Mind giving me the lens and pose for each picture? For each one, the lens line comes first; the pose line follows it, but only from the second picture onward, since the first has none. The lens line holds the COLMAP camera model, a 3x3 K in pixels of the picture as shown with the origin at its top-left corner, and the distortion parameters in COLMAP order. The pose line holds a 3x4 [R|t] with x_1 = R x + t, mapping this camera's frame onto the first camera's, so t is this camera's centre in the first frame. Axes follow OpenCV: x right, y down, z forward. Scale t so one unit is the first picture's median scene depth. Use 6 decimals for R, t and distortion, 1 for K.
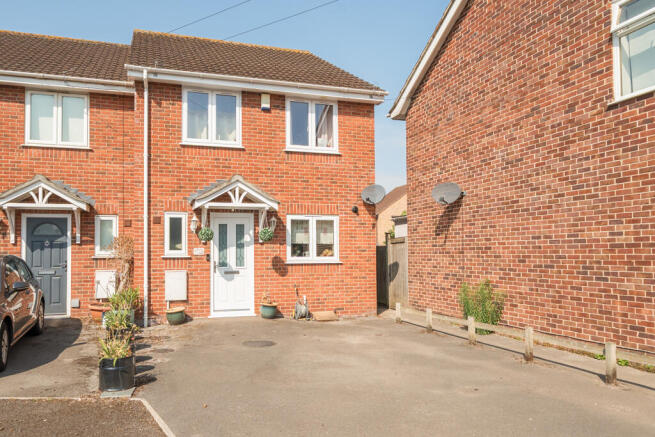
lens RADIAL K [[467.8, 0, 327.1], [0, 467.8, 219.4], [0, 0, 1]] dist [0.003606, -0.001295]
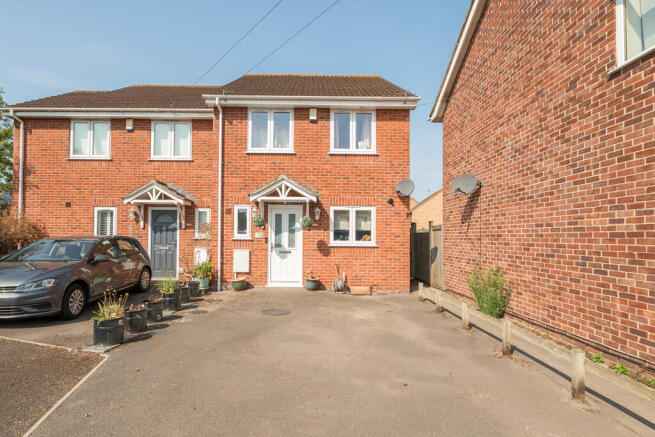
lens RADIAL K [[344.5, 0, 327.6], [0, 344.5, 218.5], [0, 0, 1]] dist [-0.003441, -0.002027]
pose [[0.955014, -0.000924, -0.296560, 0.193475], [0.006370, 0.999828, 0.017397, 0.007546], [0.296493, -0.018503, 0.954856, 0.153460]]
